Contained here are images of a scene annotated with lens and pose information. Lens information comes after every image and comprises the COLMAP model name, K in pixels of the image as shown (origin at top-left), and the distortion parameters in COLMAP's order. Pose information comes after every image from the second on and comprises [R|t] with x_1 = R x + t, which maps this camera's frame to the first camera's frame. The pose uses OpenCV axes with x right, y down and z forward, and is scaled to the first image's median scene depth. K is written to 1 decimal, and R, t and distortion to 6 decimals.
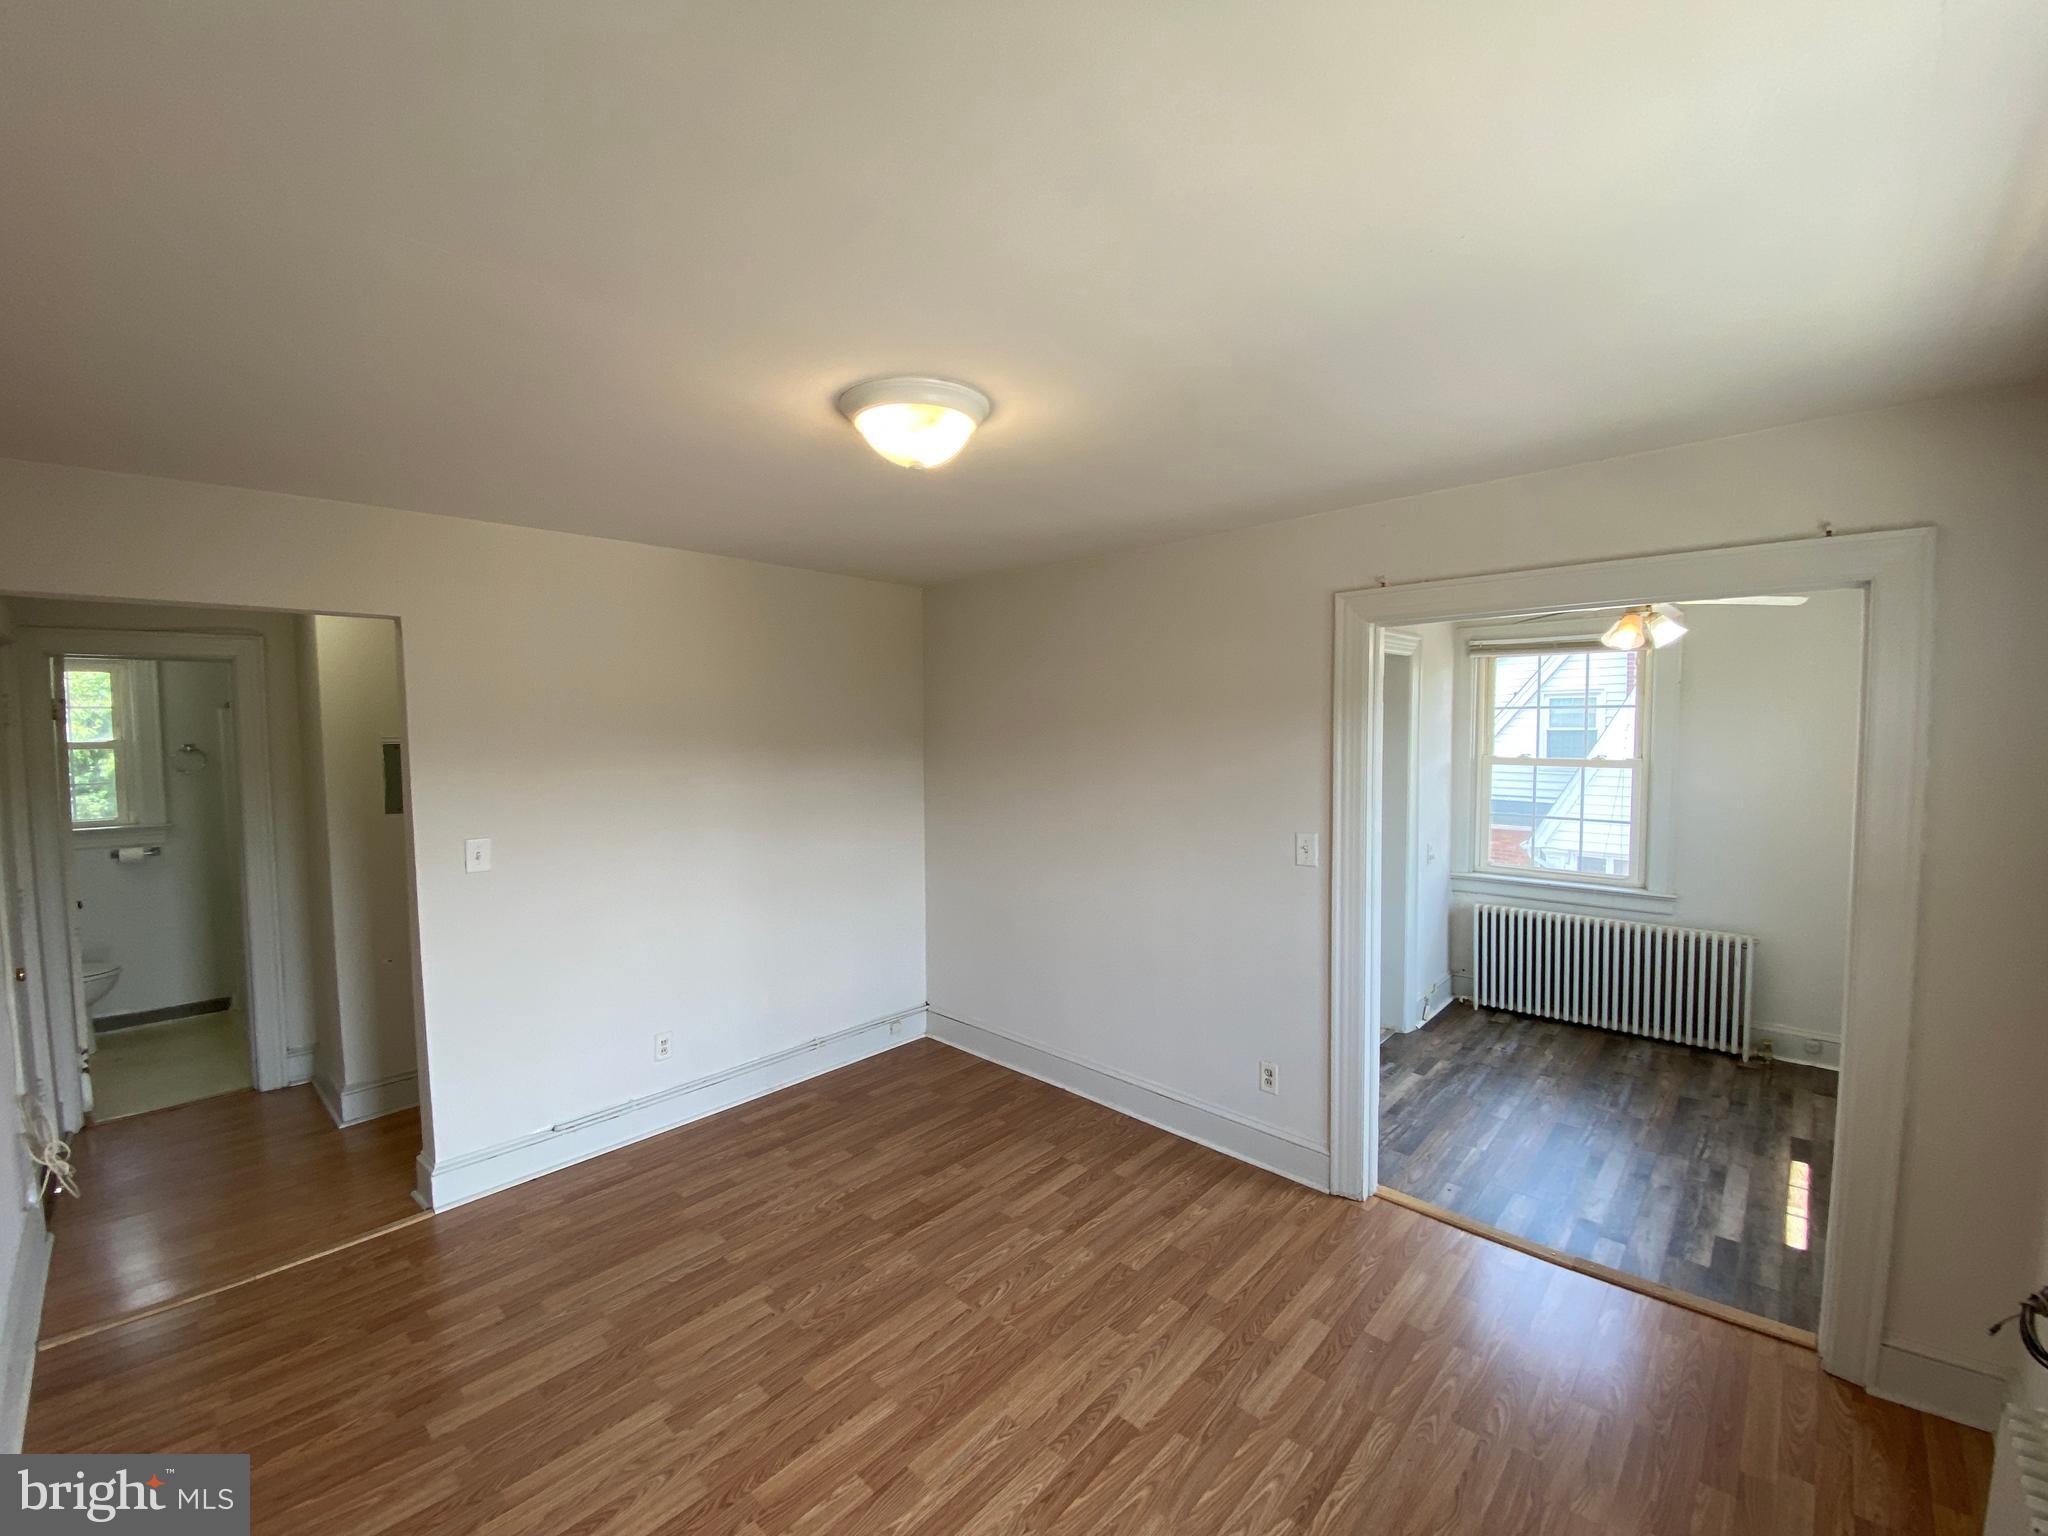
lens RADIAL K [[838.5, 0, 1027.0], [0, 838.5, 764.0], [0, 0, 1]] dist [0.009982, -0.014161]
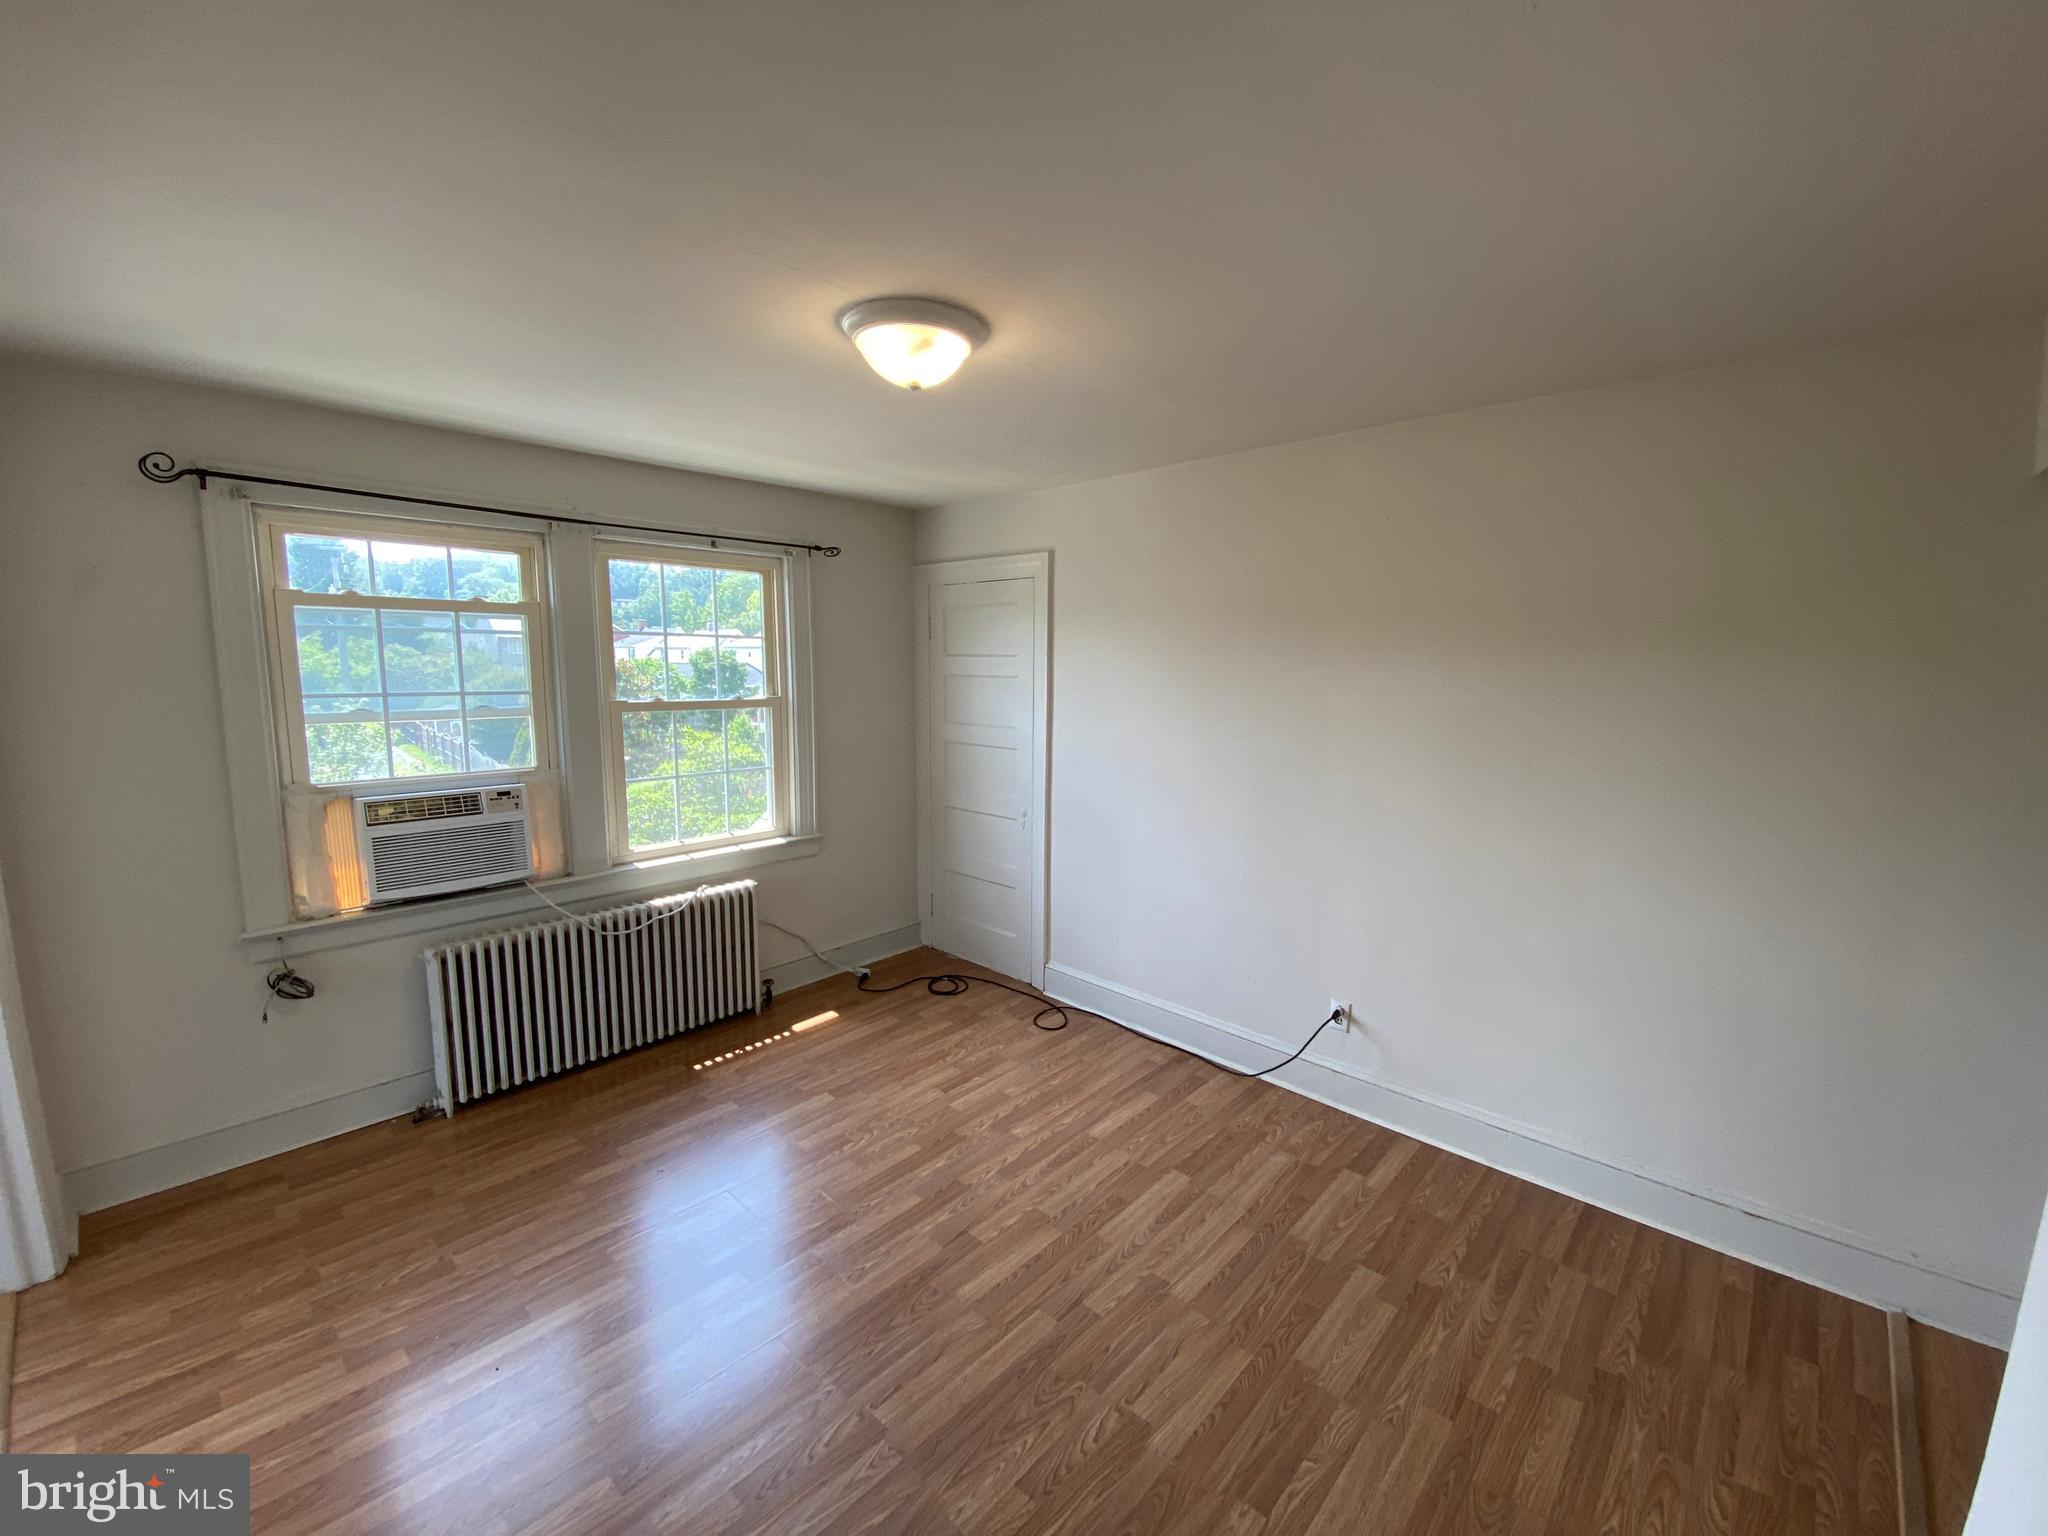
lens RADIAL K [[831.1, 0, 1027.3], [0, 831.1, 764.0], [0, 0, 1]] dist [0.028346, -0.024769]
pose [[-0.999975, 0.000256, -0.007055, -0.166215], [-0.001042, 0.983060, 0.183280, -0.053389], [0.006982, 0.183283, -0.983035, 1.341089]]
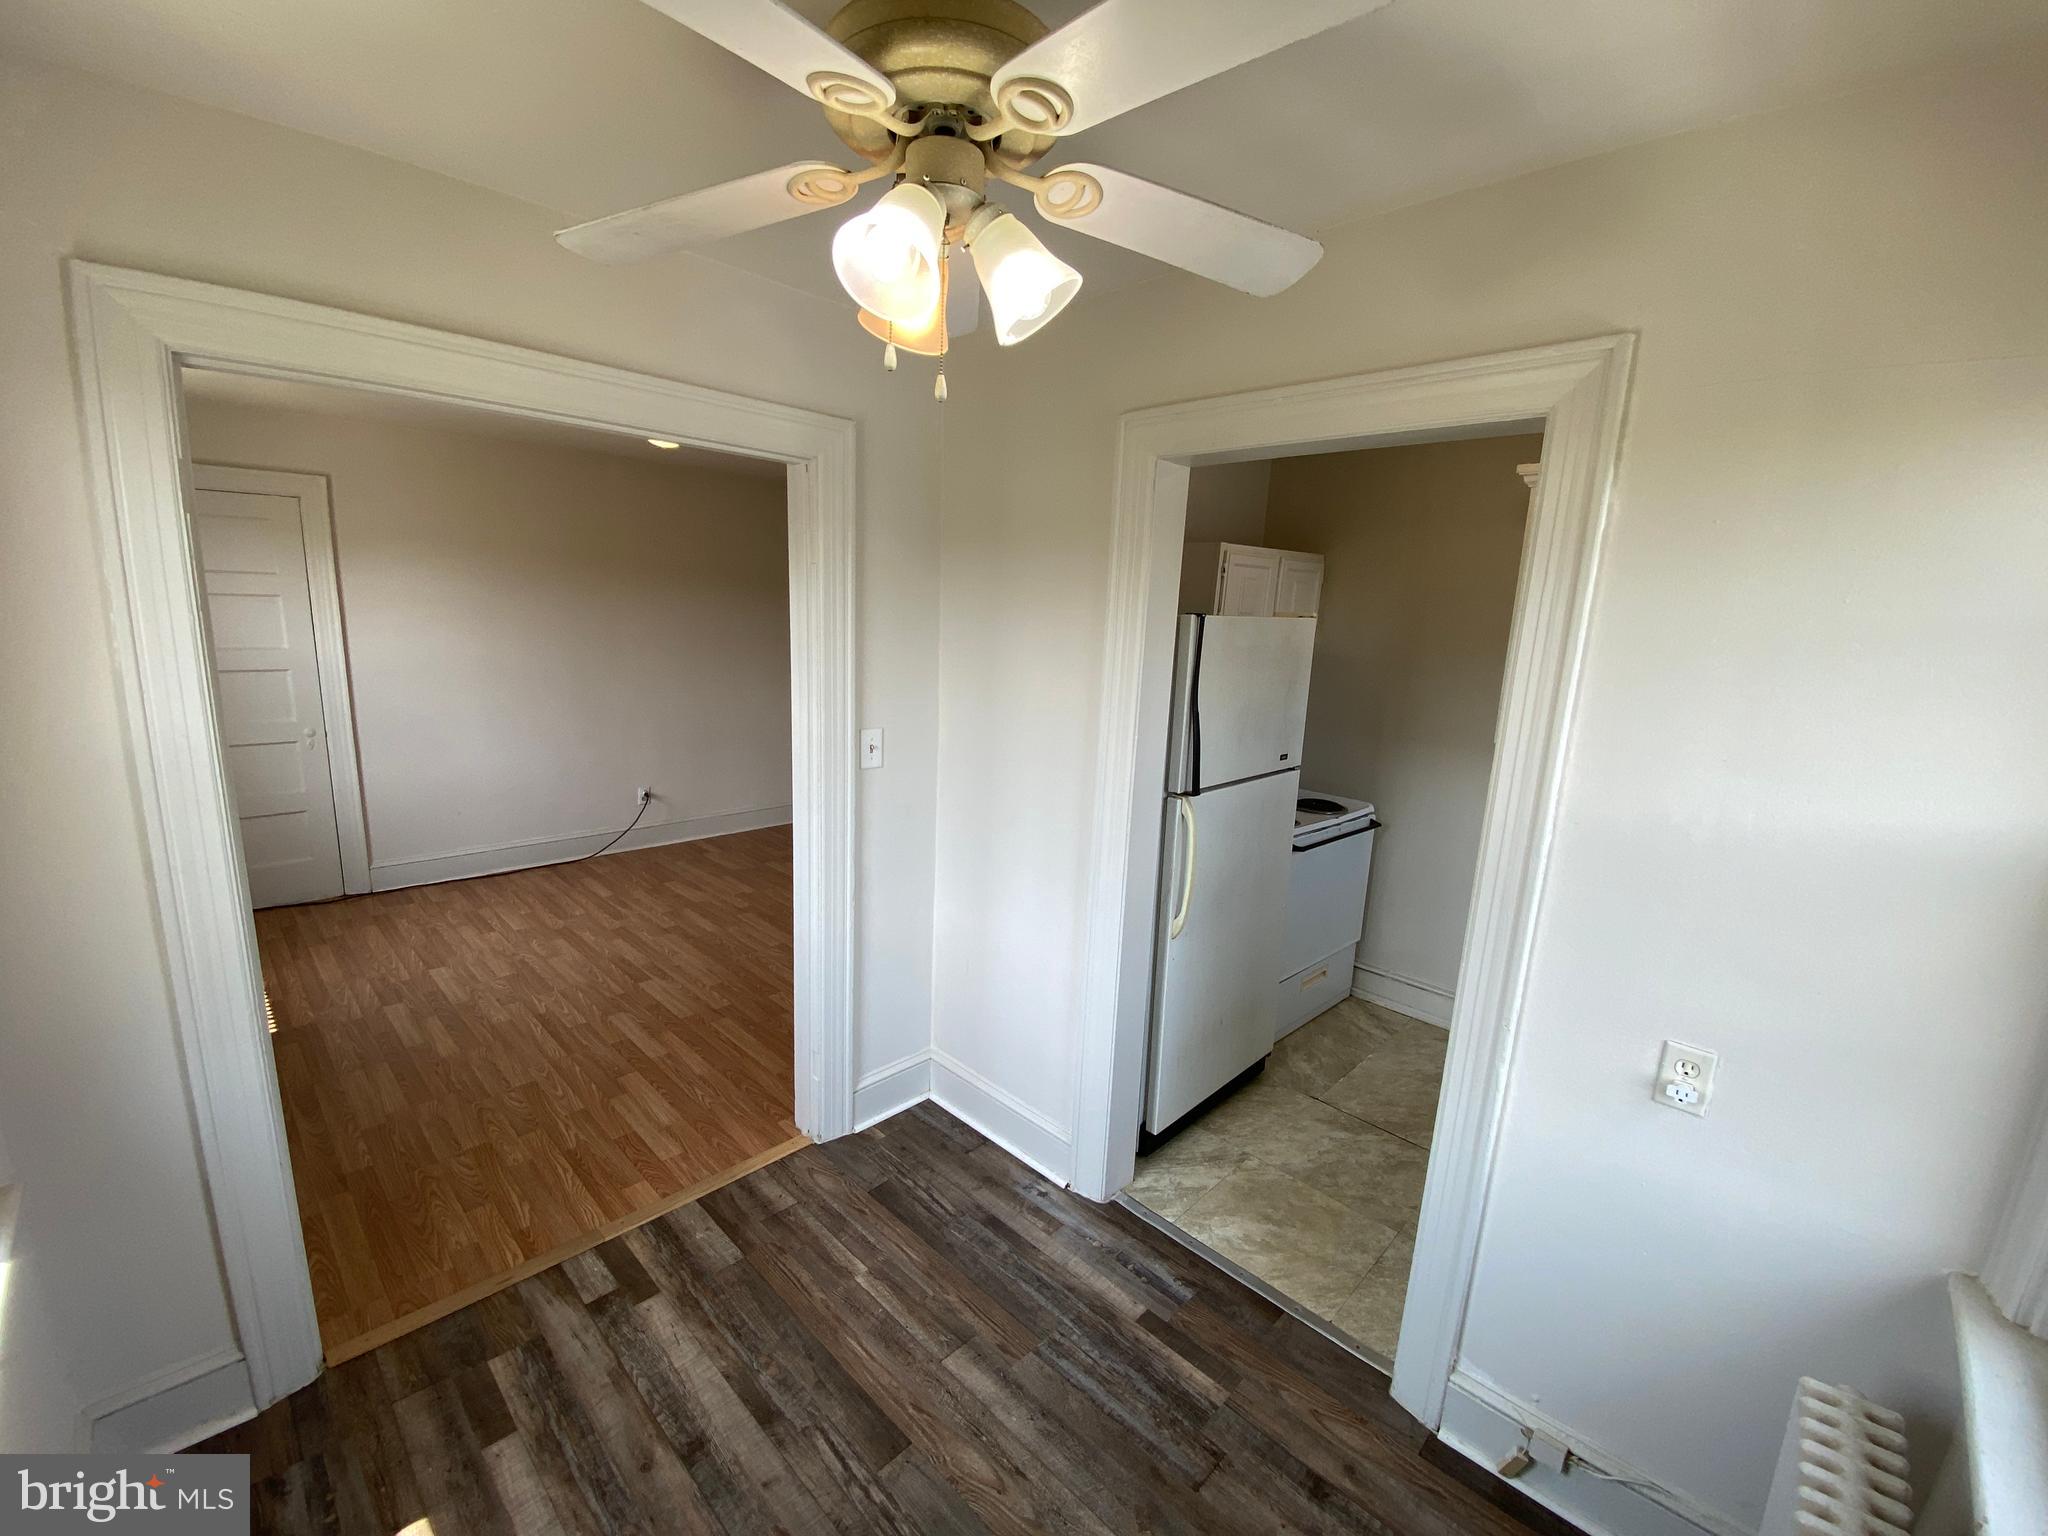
lens RADIAL K [[838.5, 0, 1027.0], [0, 838.5, 764.0], [0, 0, 1]] dist [0.009982, -0.014161]
pose [[-0.020390, 0.194886, -0.980614, 1.204479], [-0.095995, 0.975905, 0.195946, -0.062275], [0.995173, 0.098129, -0.001191, 1.206290]]
